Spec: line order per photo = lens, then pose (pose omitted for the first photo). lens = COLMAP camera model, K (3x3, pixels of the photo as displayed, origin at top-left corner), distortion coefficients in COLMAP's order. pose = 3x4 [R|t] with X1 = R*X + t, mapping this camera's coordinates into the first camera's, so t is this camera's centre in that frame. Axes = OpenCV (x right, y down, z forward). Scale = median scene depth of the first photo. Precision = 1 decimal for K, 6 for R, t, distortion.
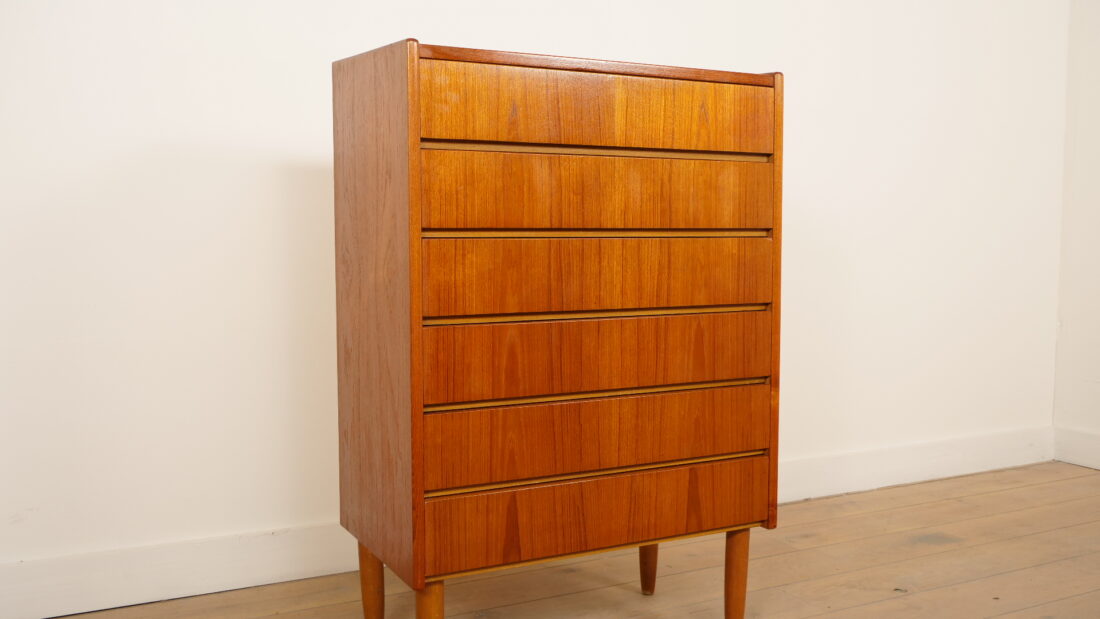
lens RADIAL K [[997.7, 0, 543.6], [0, 997.7, 312.5], [0, 0, 1]] dist [-0.005367, 0.000000]
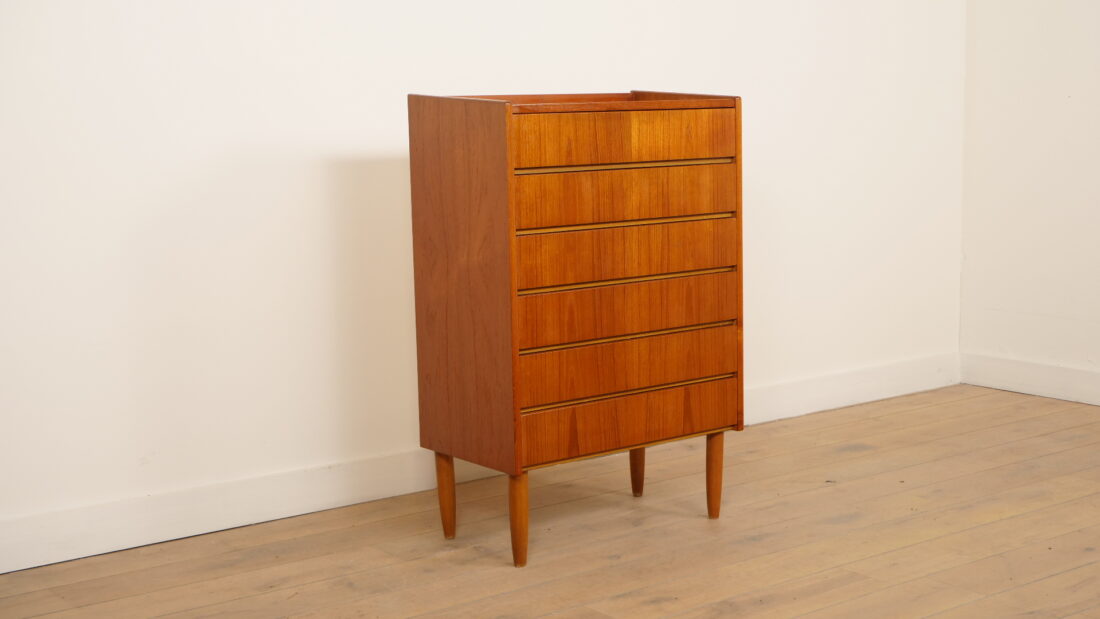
lens RADIAL K [[1456.6, 0, 527.7], [0, 1456.6, 308.5], [0, 0, 1]] dist [0.039609, 0.000000]
pose [[0.987377, -0.042803, 0.152495, -0.378339], [0.034471, 0.997786, 0.056867, -0.077809], [-0.154592, -0.050893, 0.986667, -0.973585]]
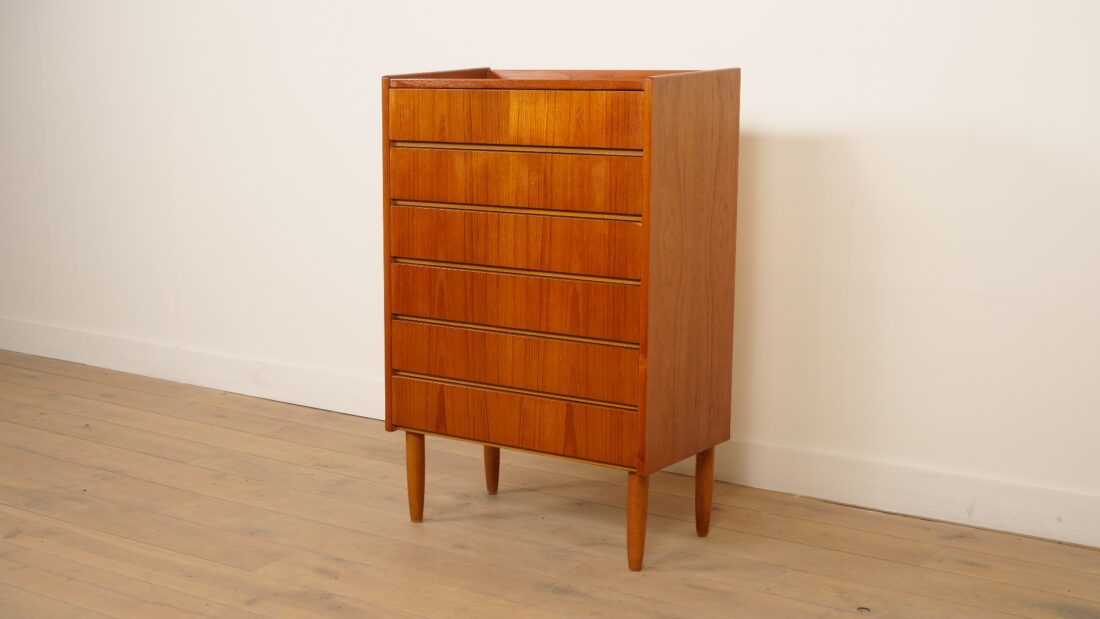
lens RADIAL K [[1456.6, 0, 551.7], [0, 1456.6, 309.1], [0, 0, 1]] dist [0.039609, 0.000000]
pose [[0.483116, 0.144710, -0.863515, 1.701786], [-0.070384, 0.989474, 0.126440, -0.188730], [0.872723, -0.000307, 0.488216, 0.103959]]
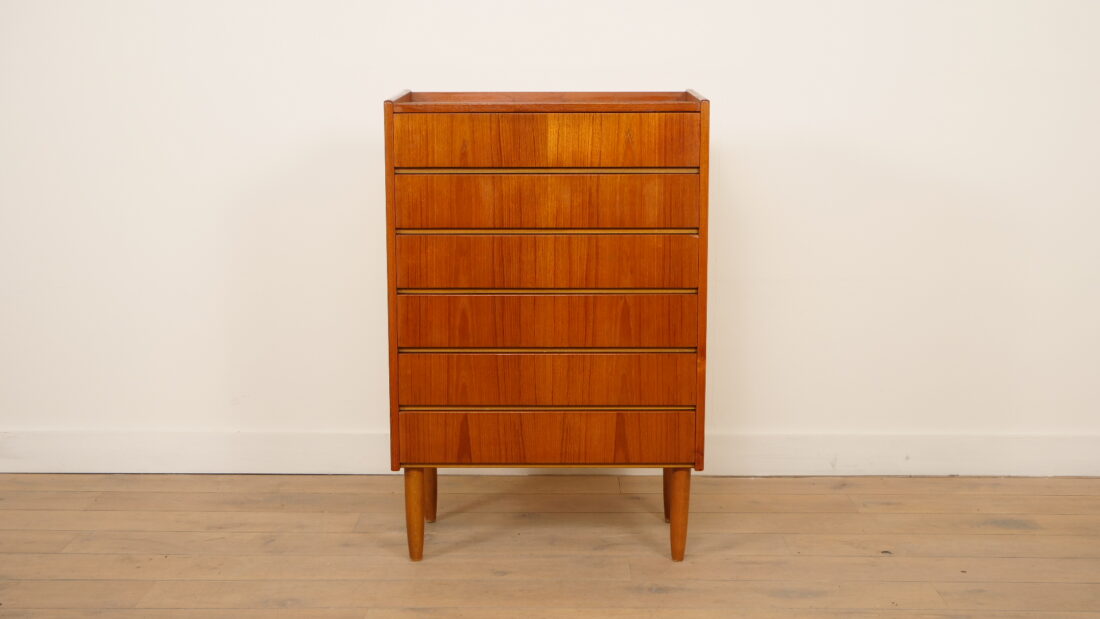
lens RADIAL K [[1397.2, 0, 580.3], [0, 1397.2, 311.2], [0, 0, 1]] dist [0.061819, 0.000000]
pose [[0.885291, 0.073351, -0.459216, 0.935683], [-0.035471, 0.995256, 0.090591, -0.138145], [0.463683, -0.063911, 0.883693, -0.615749]]
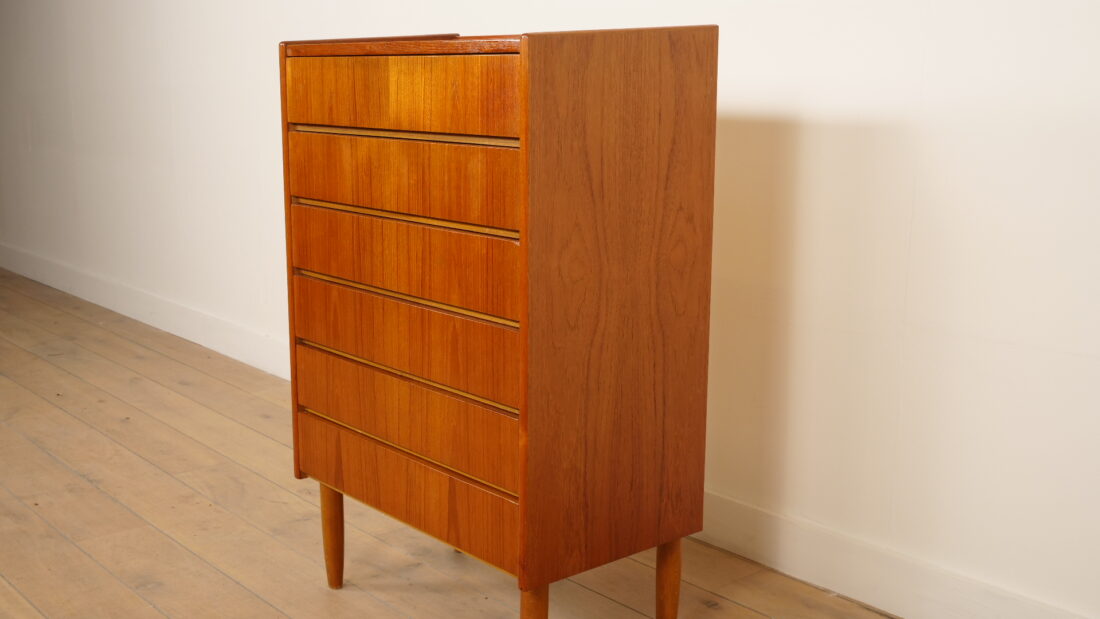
lens RADIAL K [[1212.8, 0, 553.4], [0, 1212.8, 306.9], [0, 0, 1]] dist [0.028547, 0.000000]
pose [[0.234936, 0.187677, -0.953720, 1.230214], [-0.074763, 0.981765, 0.174779, -0.205474], [0.969131, 0.030241, 0.244683, 0.824351]]
